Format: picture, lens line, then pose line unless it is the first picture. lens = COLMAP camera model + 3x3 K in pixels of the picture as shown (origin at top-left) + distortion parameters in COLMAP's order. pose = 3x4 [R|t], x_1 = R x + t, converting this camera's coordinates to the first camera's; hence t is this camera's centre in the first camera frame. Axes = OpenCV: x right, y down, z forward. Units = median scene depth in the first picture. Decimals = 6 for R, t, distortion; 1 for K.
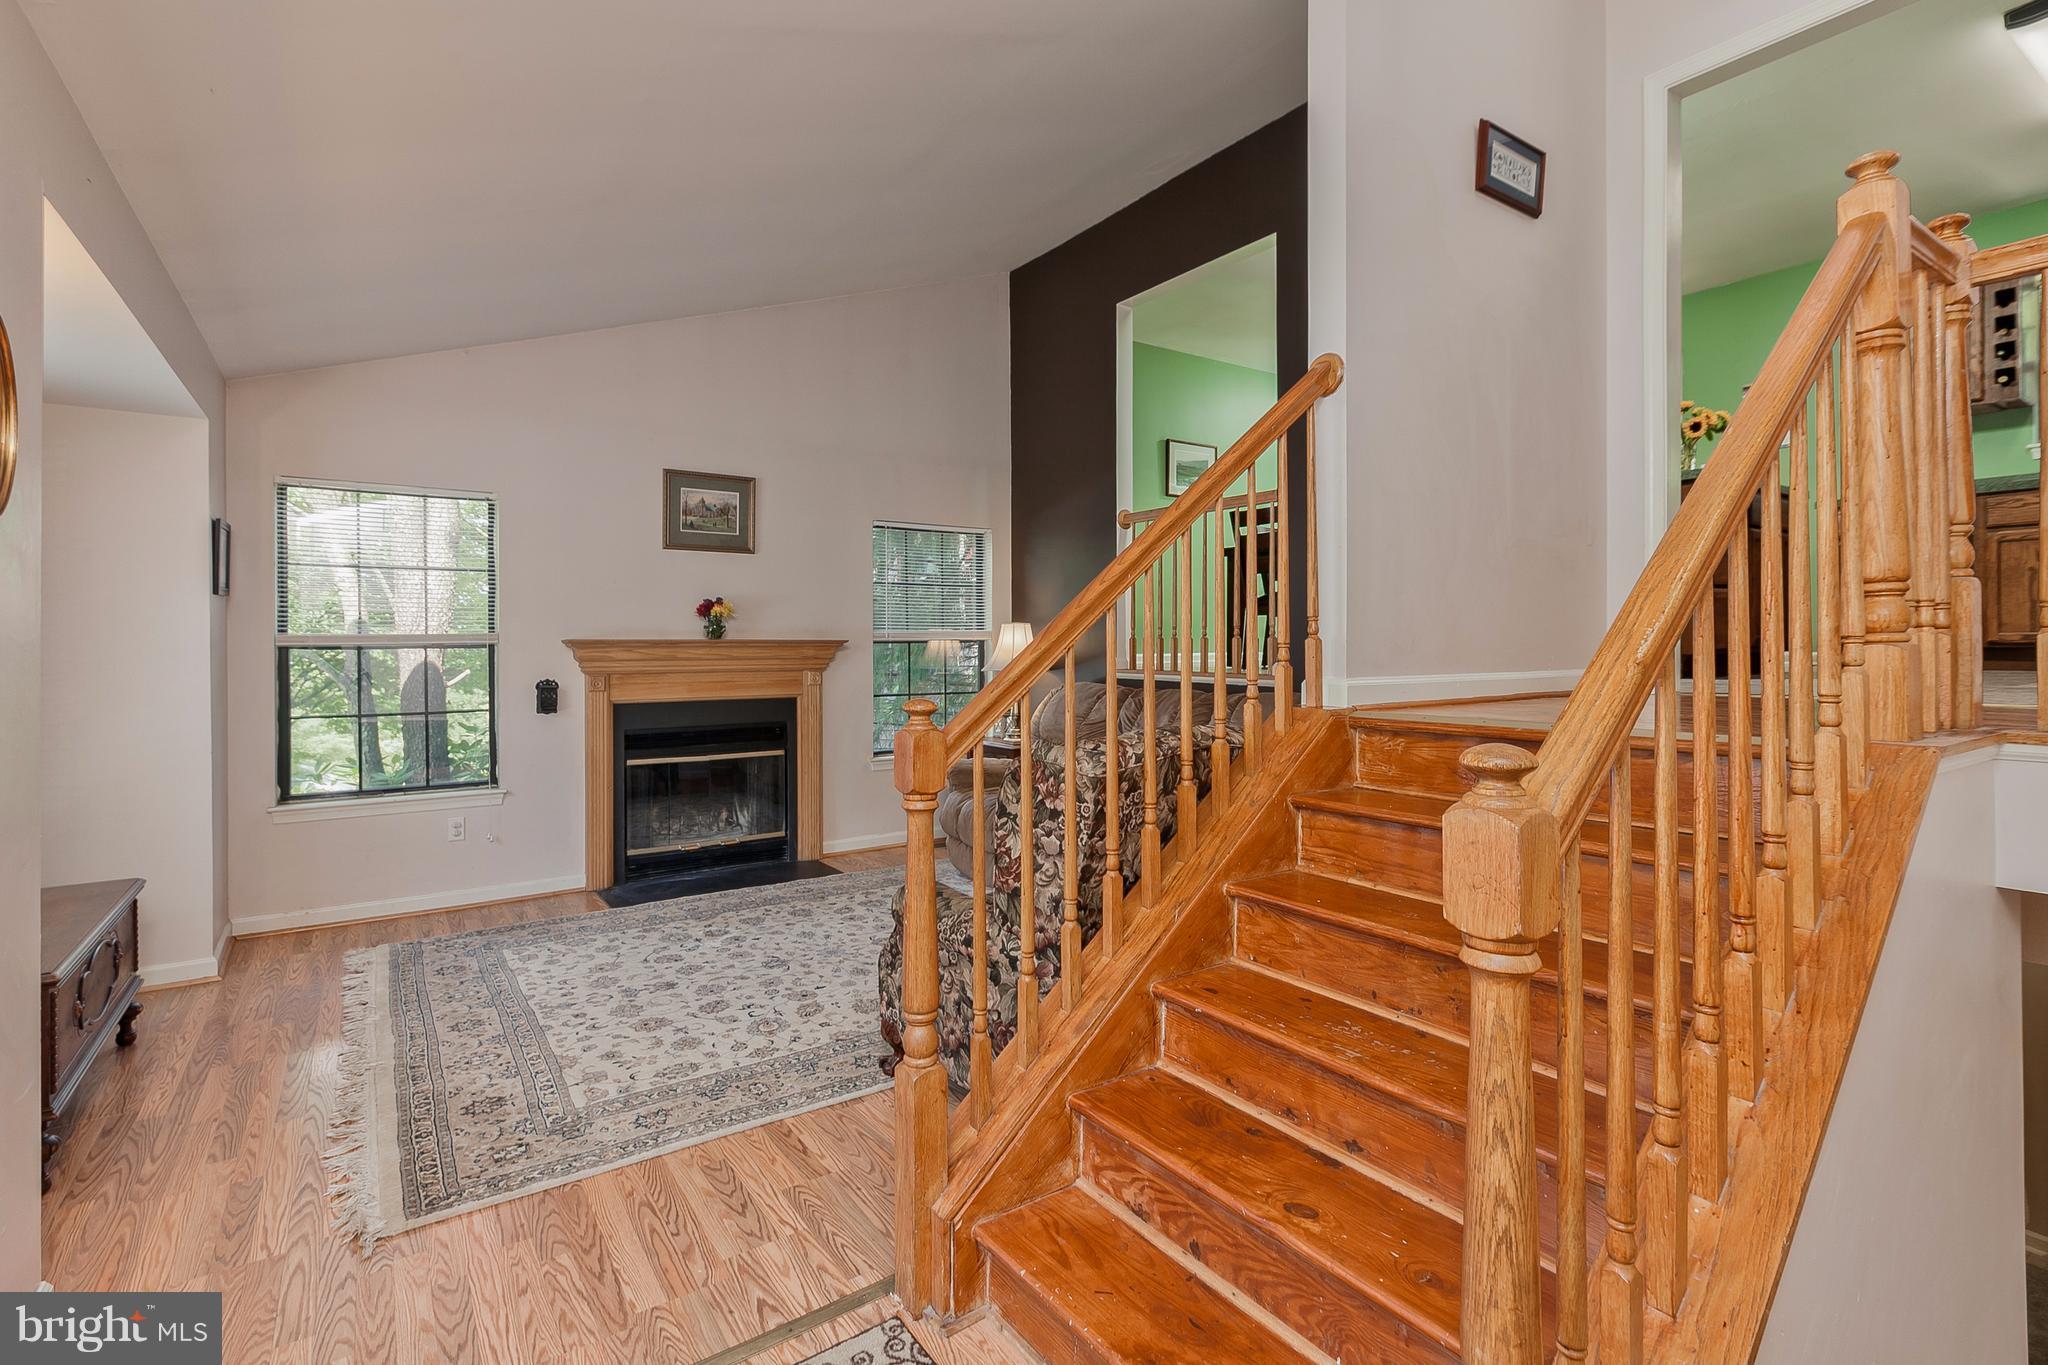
lens RADIAL K [[948.6, 0, 1026.0], [0, 948.6, 648.8], [0, 0, 1]] dist [0.002033, 0.000740]
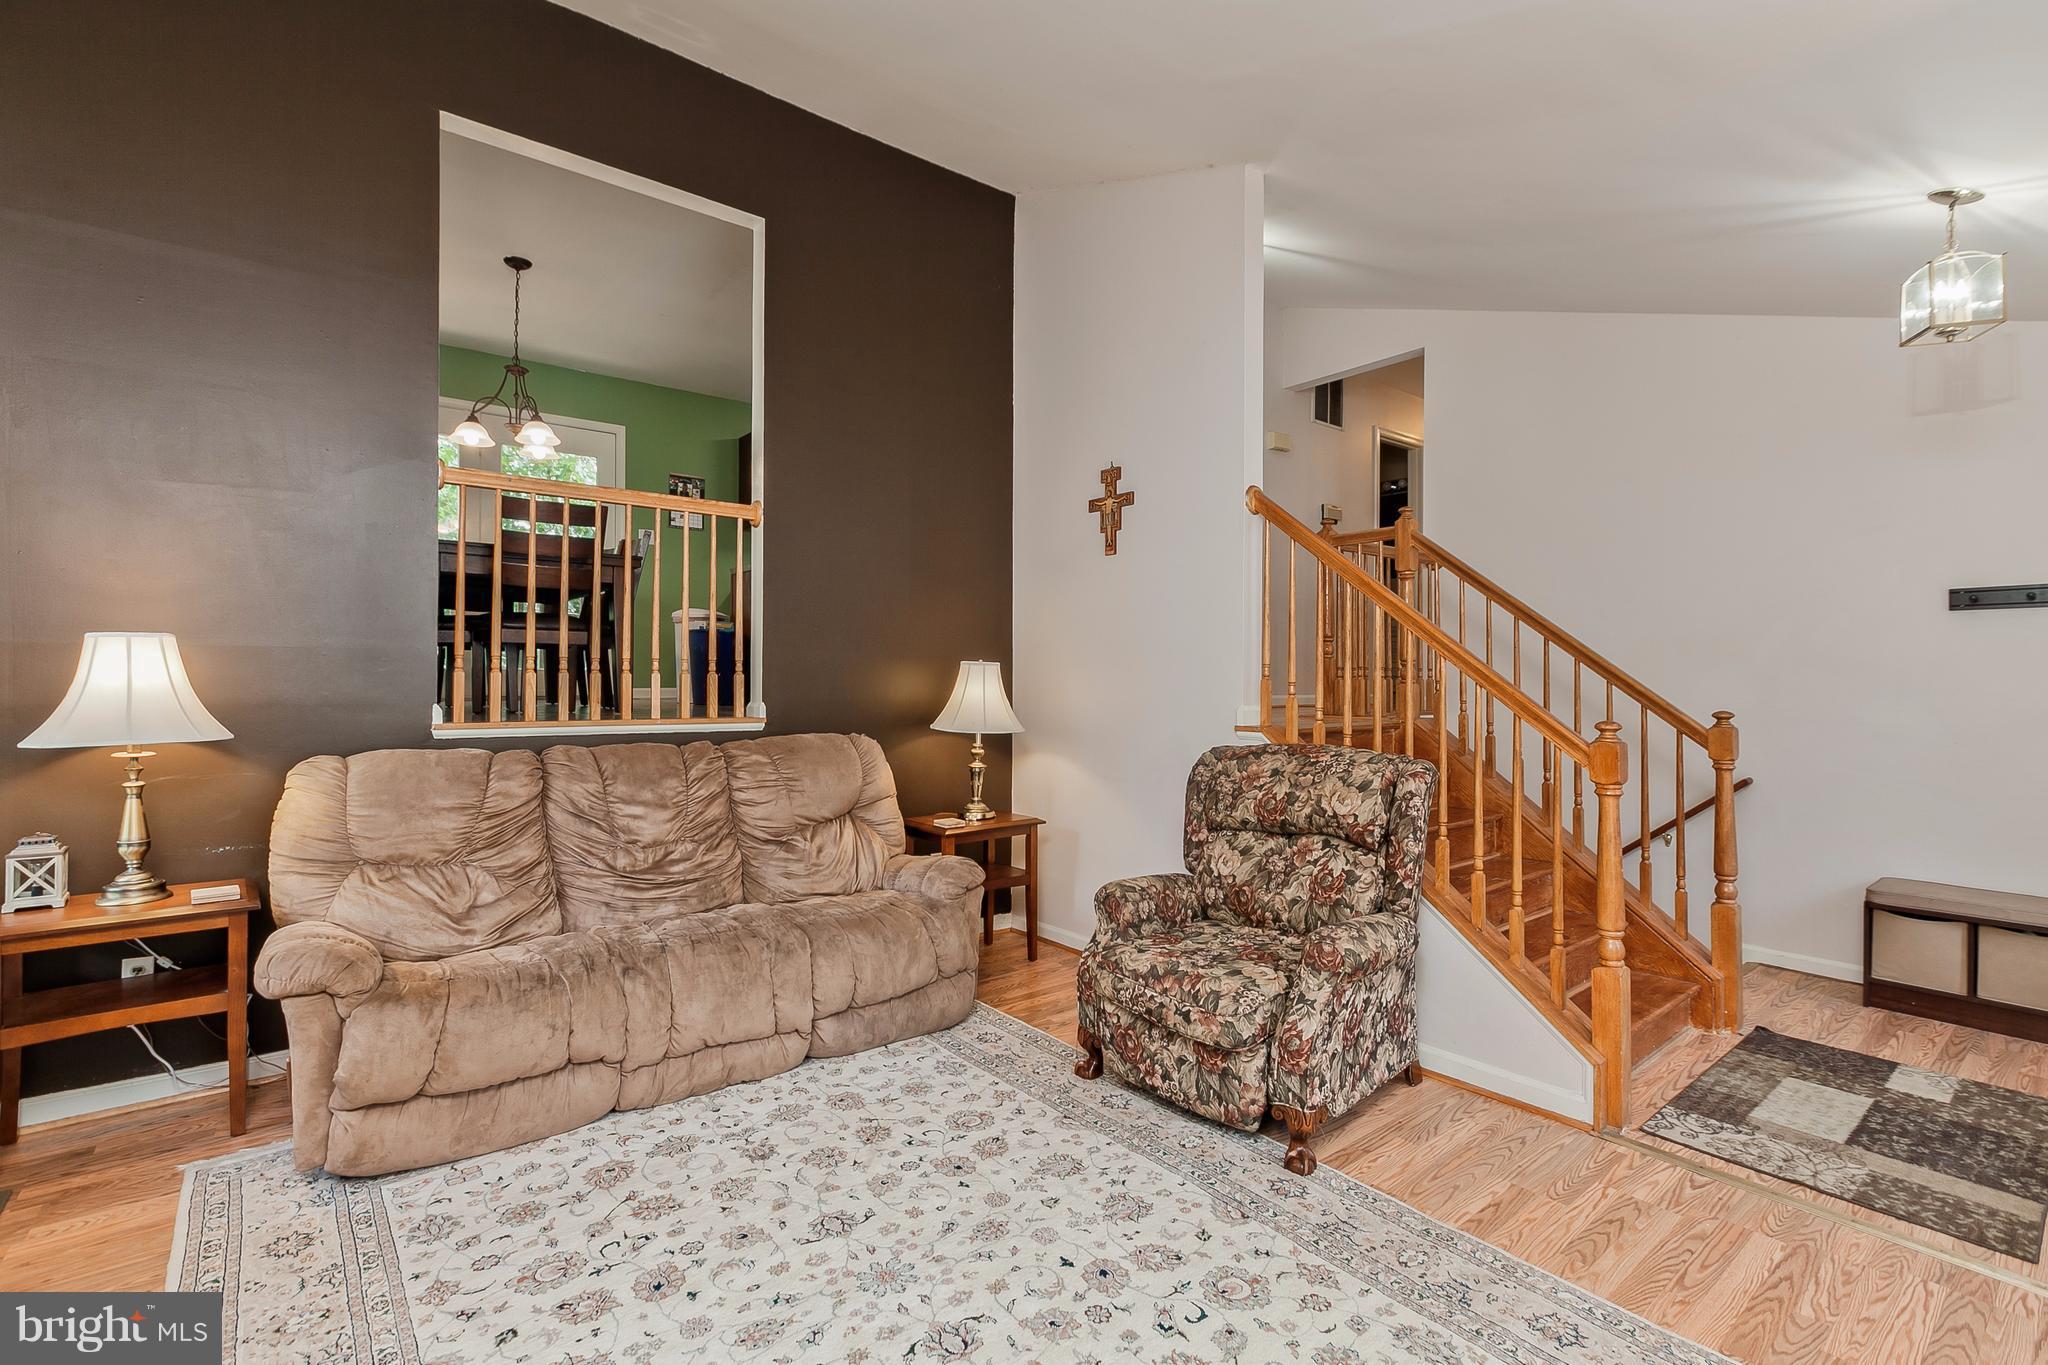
lens RADIAL K [[909.0, 0, 1017.2], [0, 909.0, 681.4], [0, 0, 1]] dist [-0.000057, -0.000881]
pose [[-0.058256, 0.001332, 0.998301, -0.805871], [0.001588, 0.999998, -0.001242, -0.005965], [-0.998300, 0.001513, -0.058258, 1.093867]]
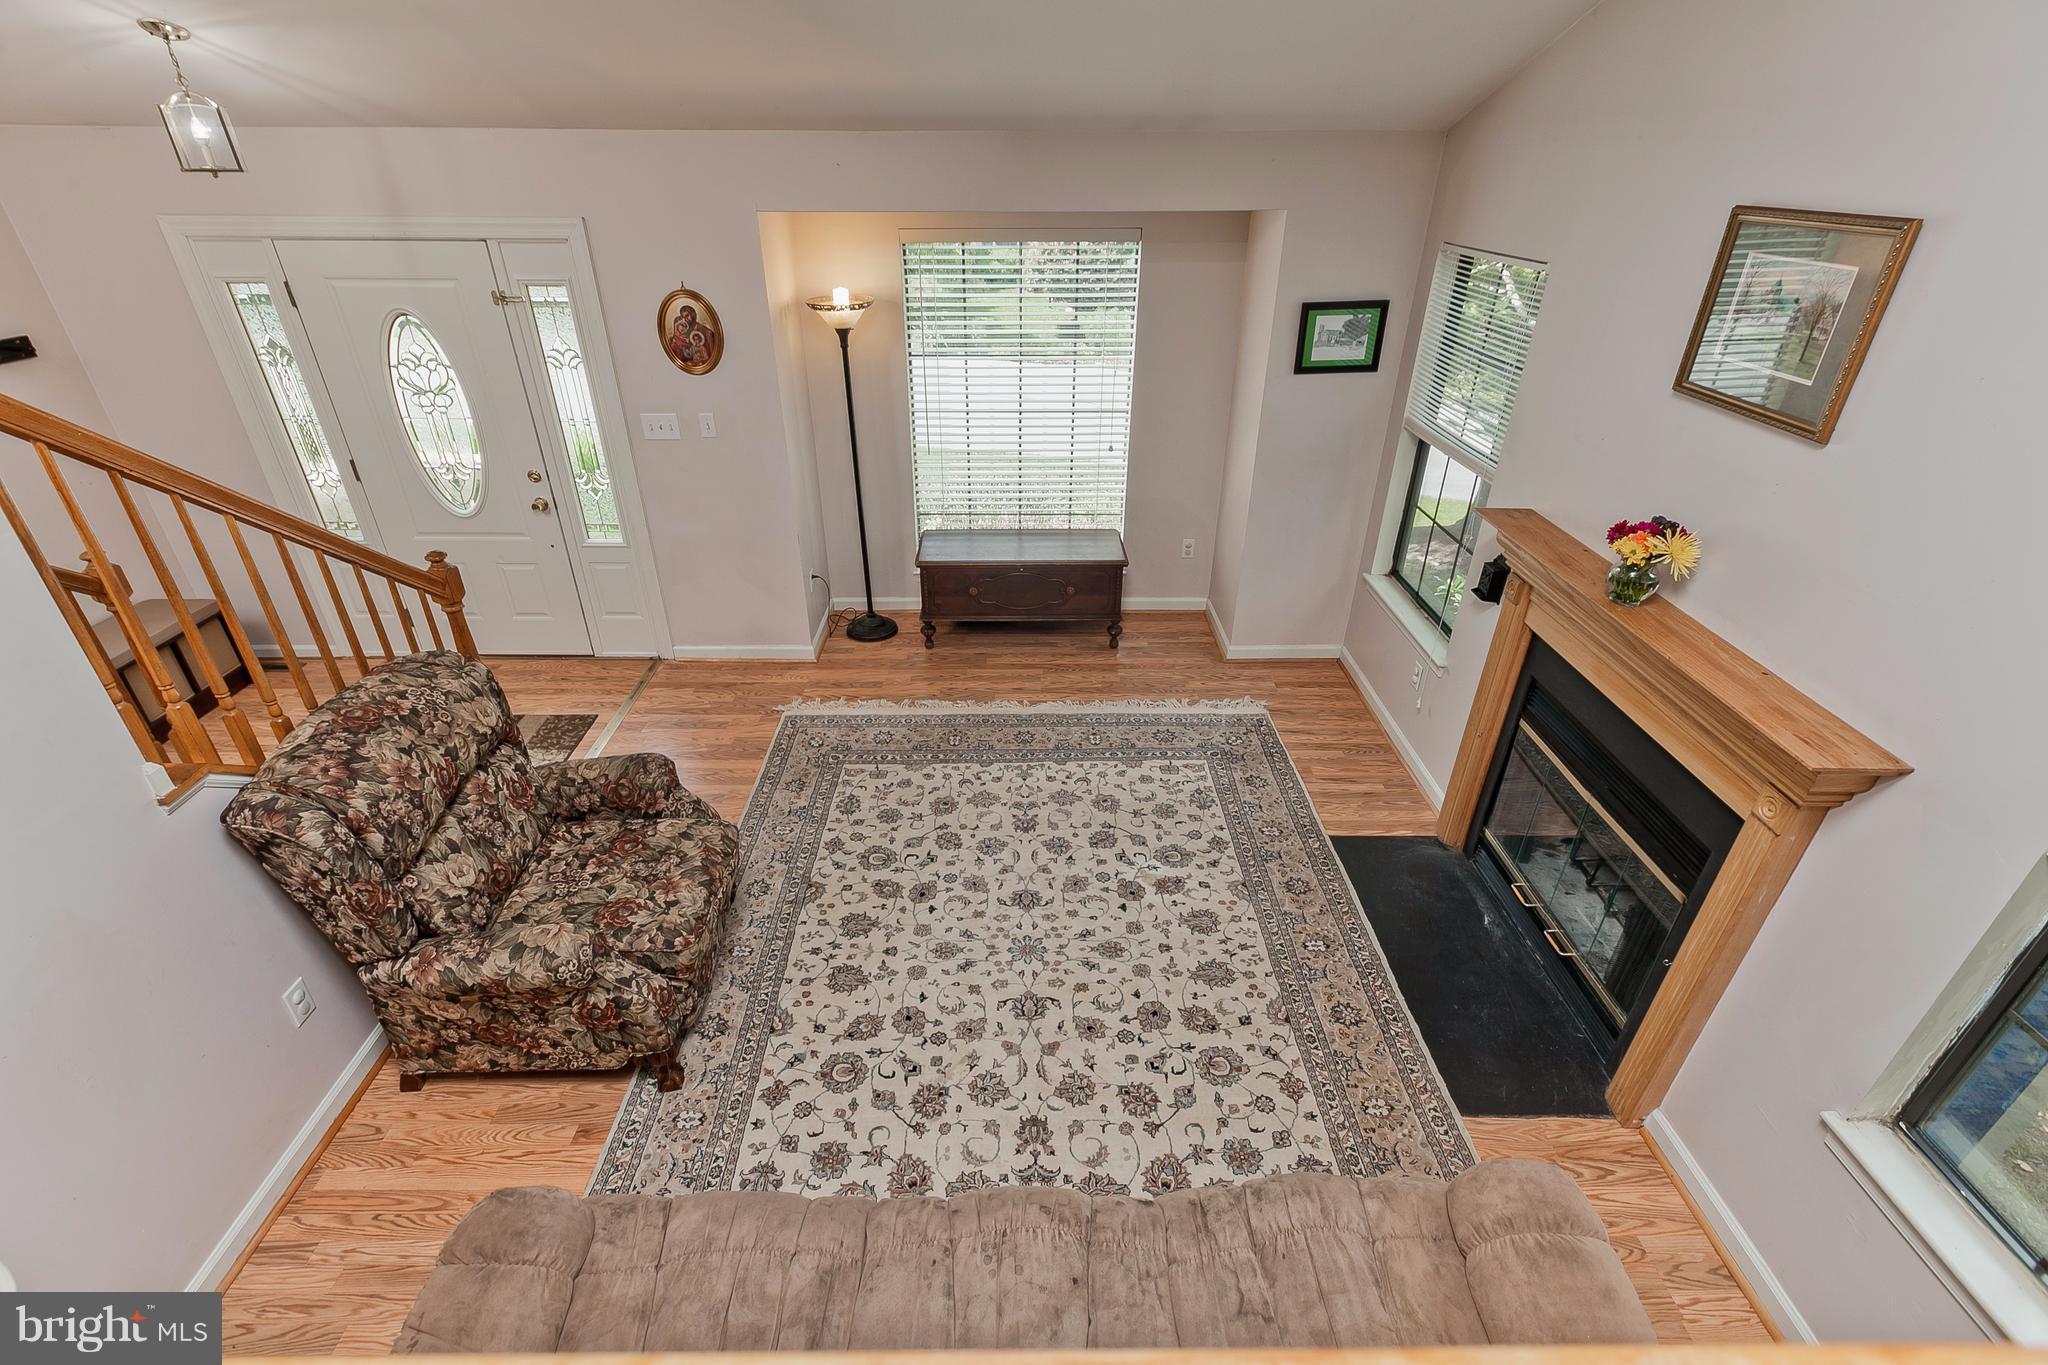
lens RADIAL K [[909.0, 0, 1017.2], [0, 909.0, 681.4], [0, 0, 1]] dist [-0.000057, -0.000881]
pose [[-0.570199, 0.411897, -0.710784, 0.302625], [-0.001899, 0.864557, 0.502532, -0.316222], [0.821505, 0.287893, -0.492187, 1.500755]]
